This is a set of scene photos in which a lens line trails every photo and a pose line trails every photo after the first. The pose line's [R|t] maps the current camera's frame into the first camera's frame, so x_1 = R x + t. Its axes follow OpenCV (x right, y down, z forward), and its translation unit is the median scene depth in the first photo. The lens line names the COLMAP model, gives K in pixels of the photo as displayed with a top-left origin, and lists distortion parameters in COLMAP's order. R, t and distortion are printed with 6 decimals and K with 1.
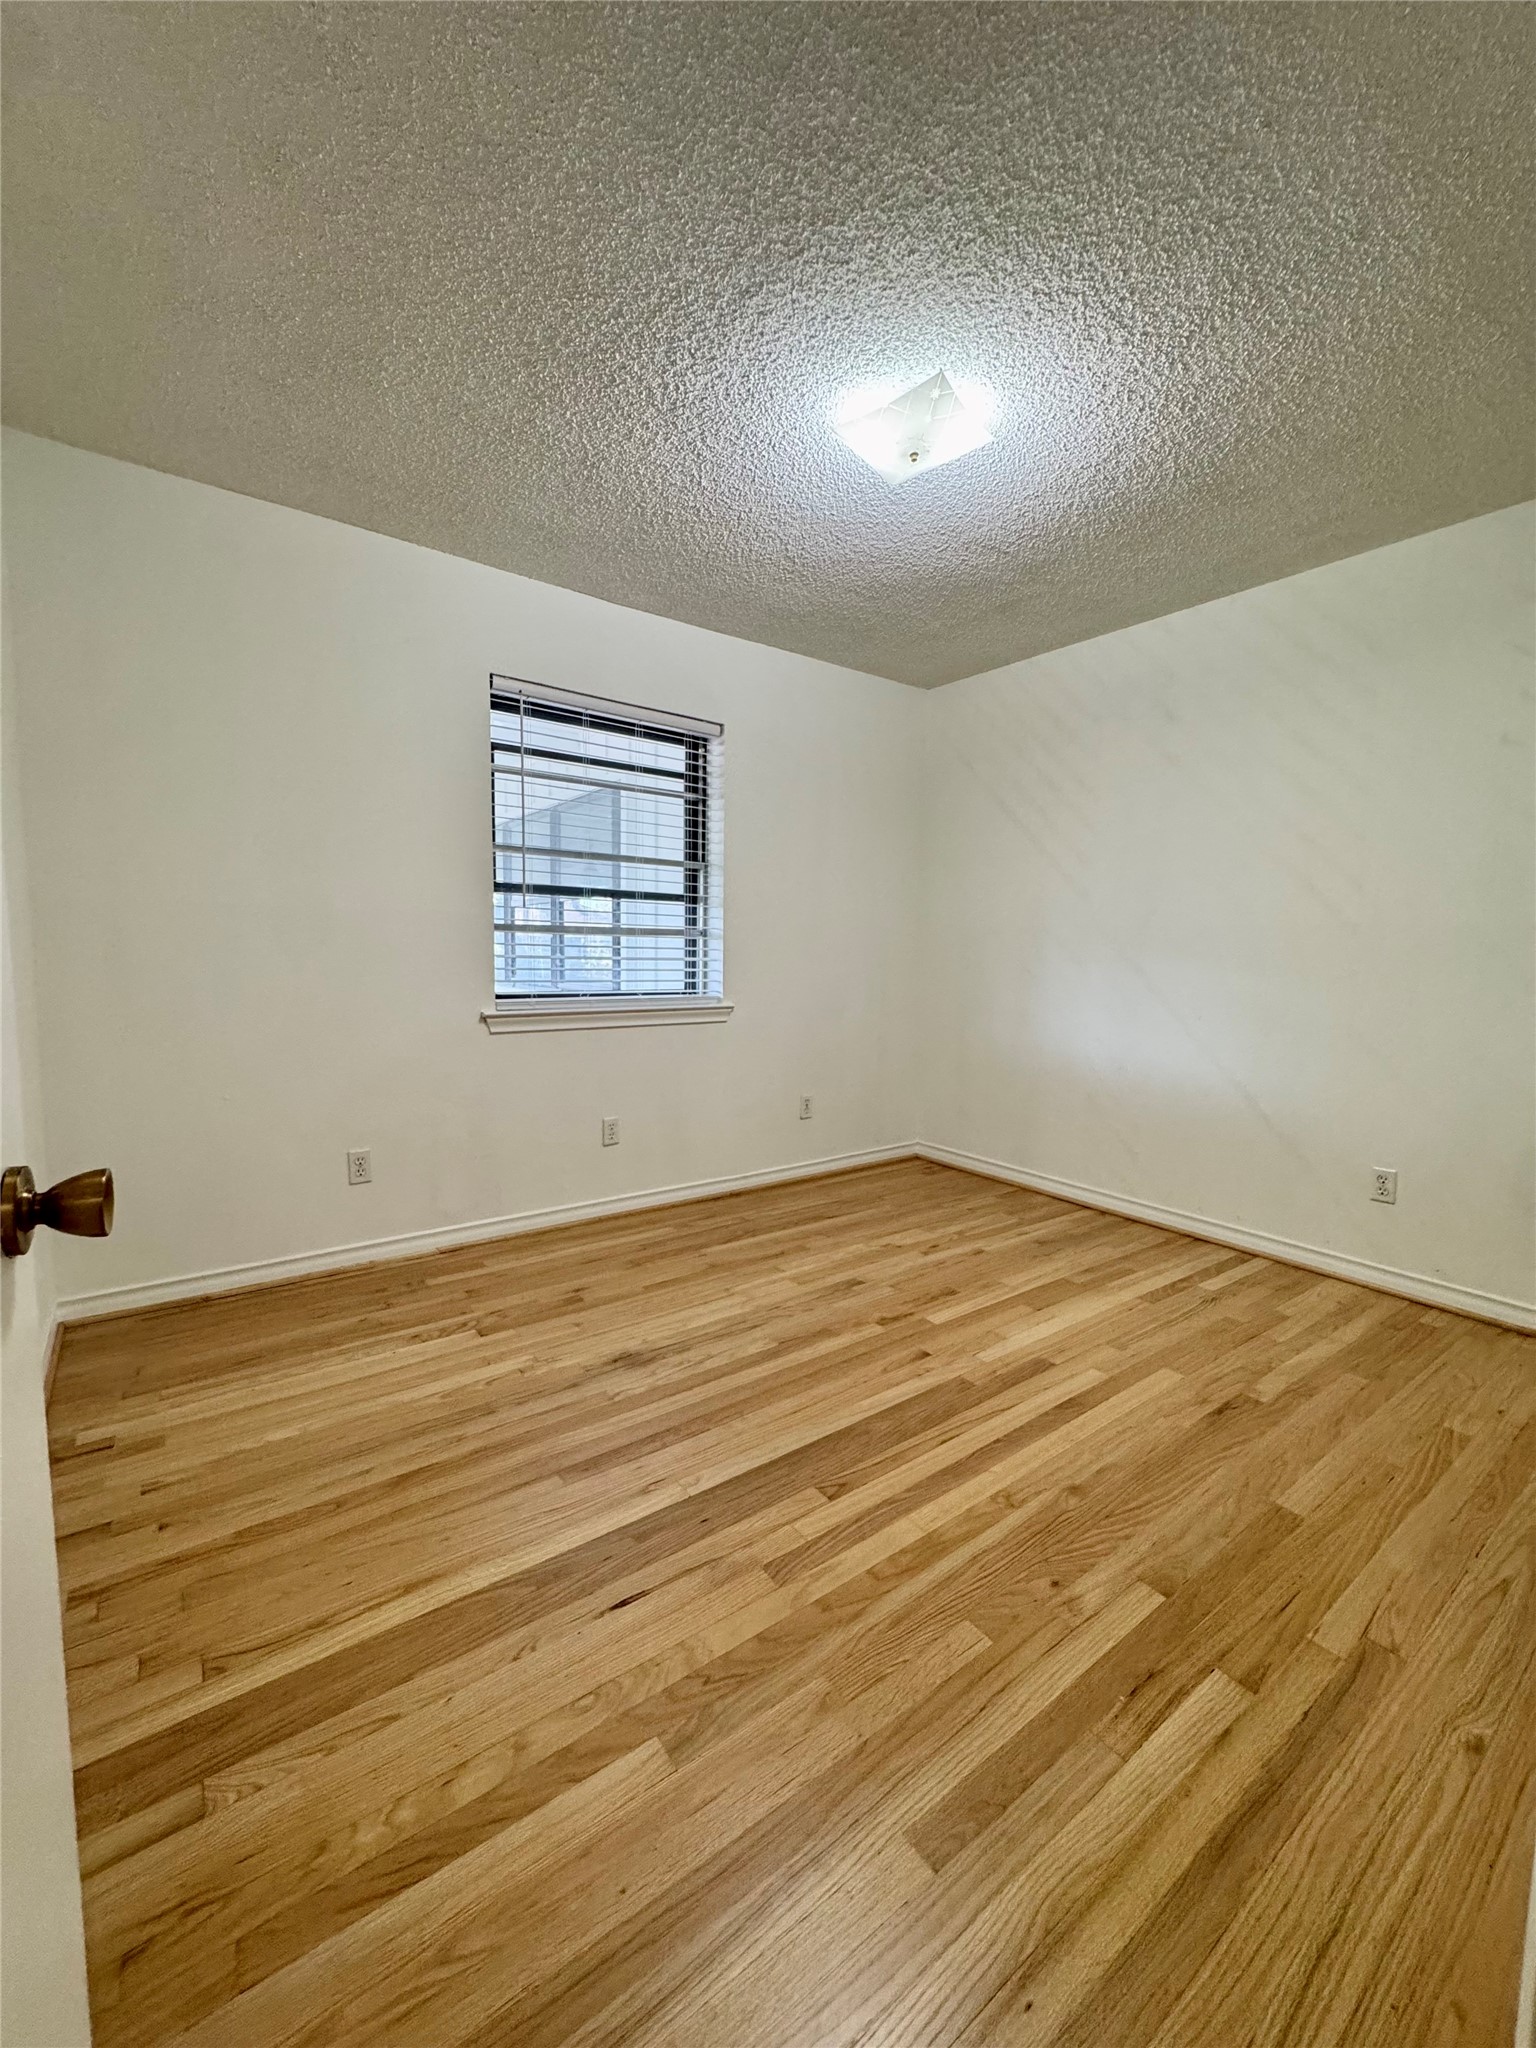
lens RADIAL K [[827.0, 0, 769.3], [0, 827.0, 1018.7], [0, 0, 1]] dist [-0.001921, 0.001285]
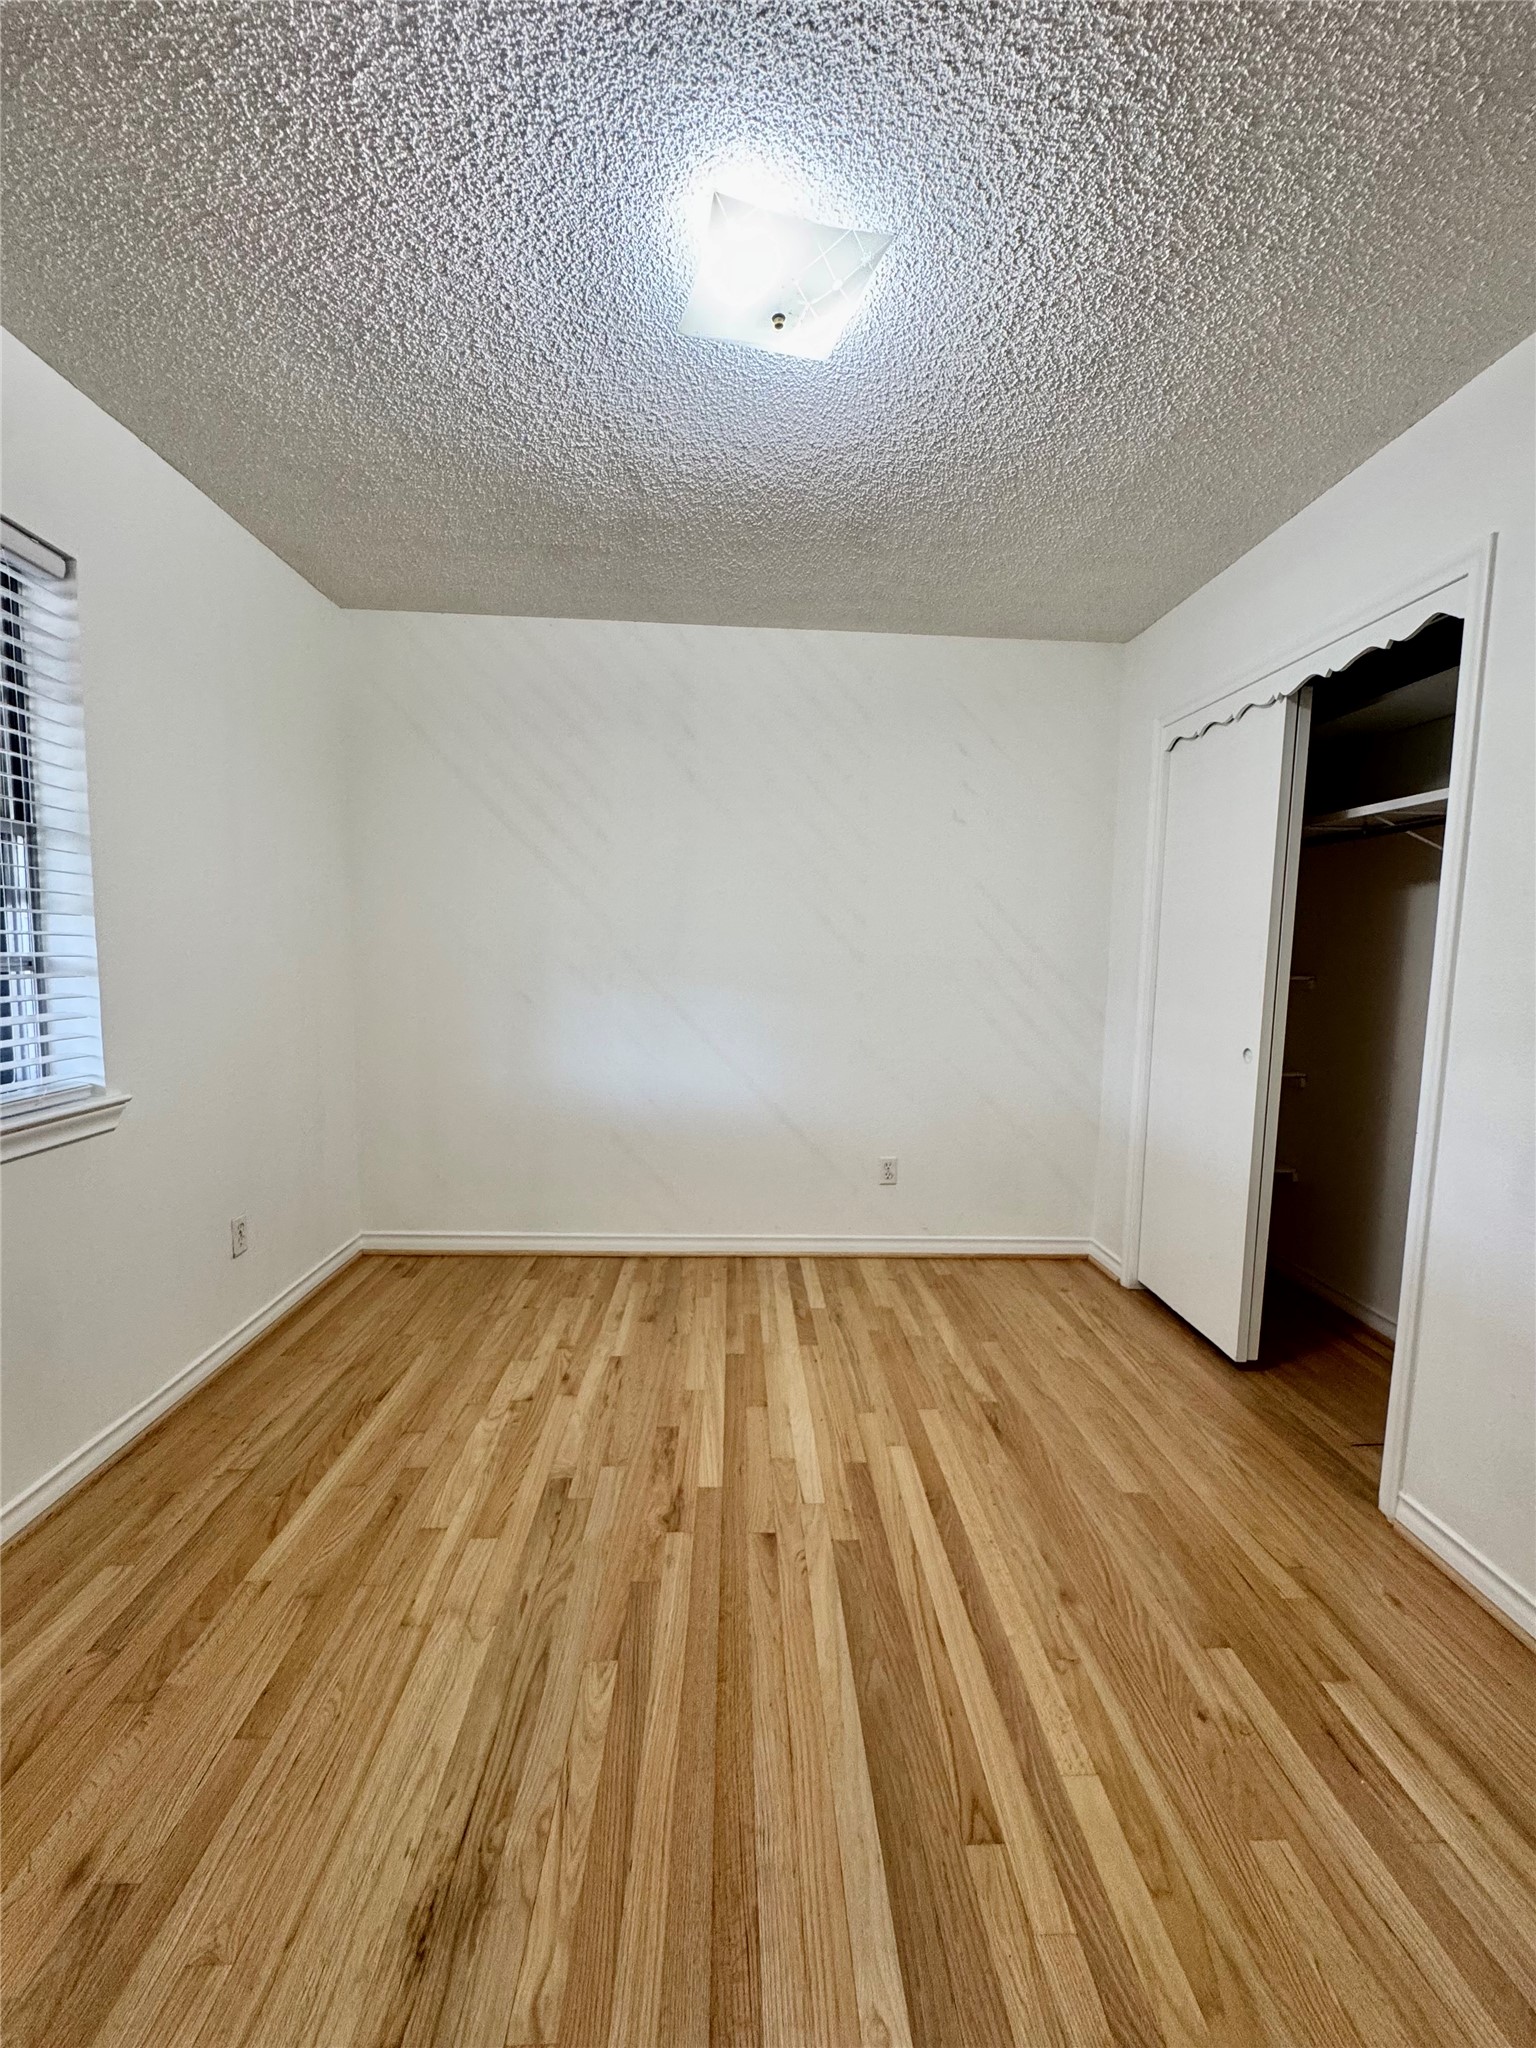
lens RADIAL K [[827.0, 0, 769.9], [0, 827.0, 1021.4], [0, 0, 1]] dist [-0.001921, 0.001285]
pose [[0.554654, -0.080390, 0.828188, -0.329305], [0.057181, 0.996652, 0.058447, -0.094528], [-0.830114, 0.014939, 0.557394, 0.451361]]
